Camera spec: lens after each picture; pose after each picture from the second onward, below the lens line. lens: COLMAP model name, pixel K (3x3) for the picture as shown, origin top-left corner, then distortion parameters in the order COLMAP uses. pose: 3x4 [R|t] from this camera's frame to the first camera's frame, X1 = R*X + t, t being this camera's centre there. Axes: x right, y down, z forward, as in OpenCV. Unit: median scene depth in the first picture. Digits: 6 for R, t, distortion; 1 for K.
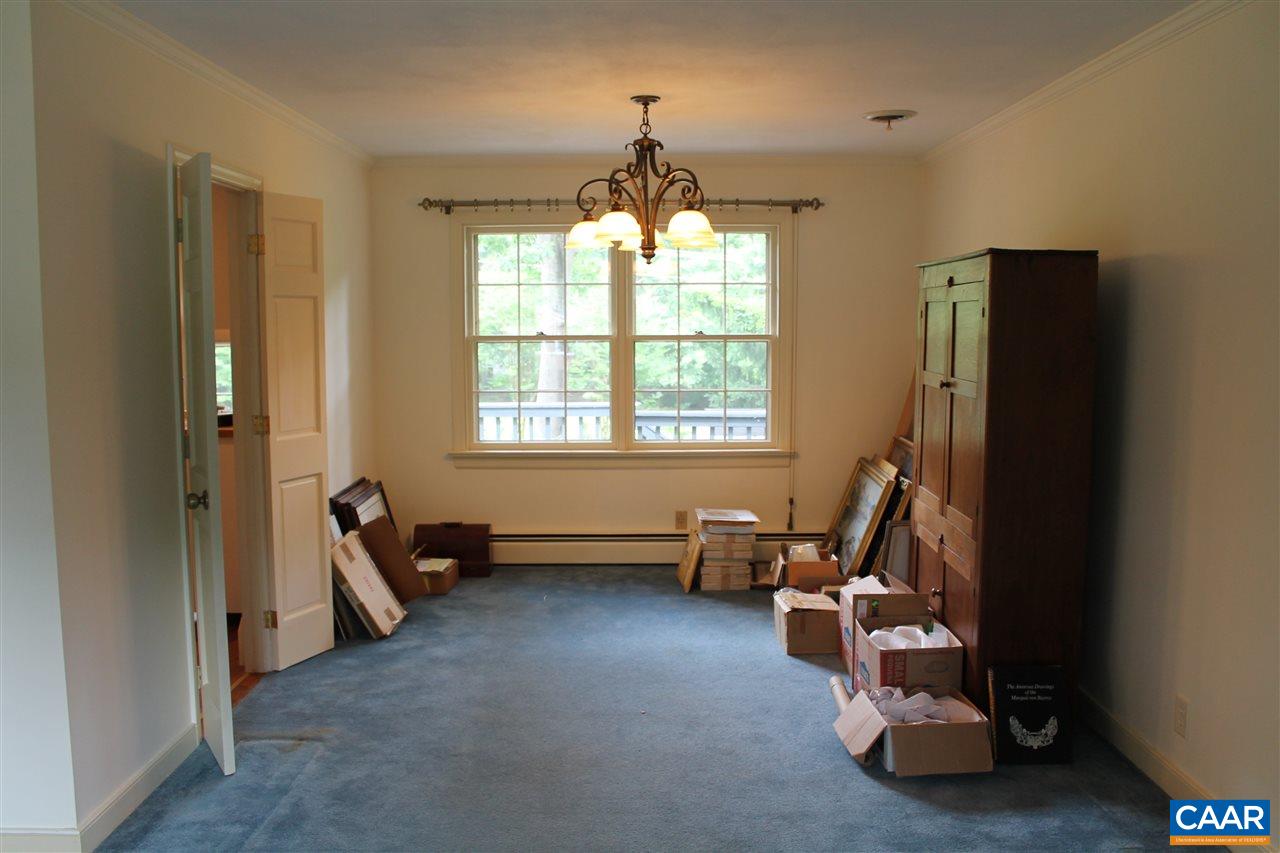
lens RADIAL K [[1078.7, 0, 640.0], [0, 1078.7, 426.5], [0, 0, 1]] dist [-0.163252, 0.136977]
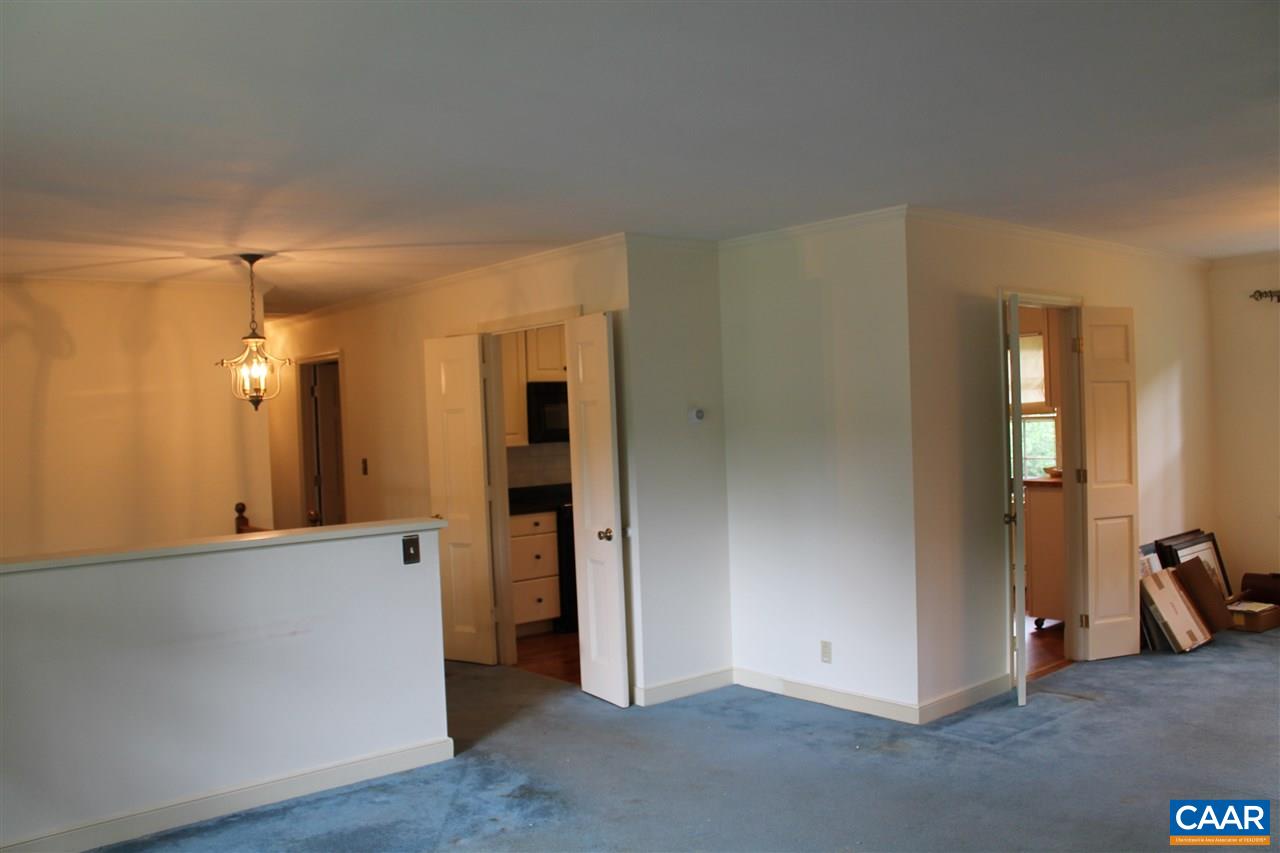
lens RADIAL K [[1078.7, 0, 640.0], [0, 1078.7, 426.5], [0, 0, 1]] dist [-0.163252, 0.136977]
pose [[0.644325, -0.010789, -0.764676, 0.293909], [-0.046023, 0.997541, -0.052854, 0.030681], [0.763366, 0.069248, 0.642244, -0.292535]]
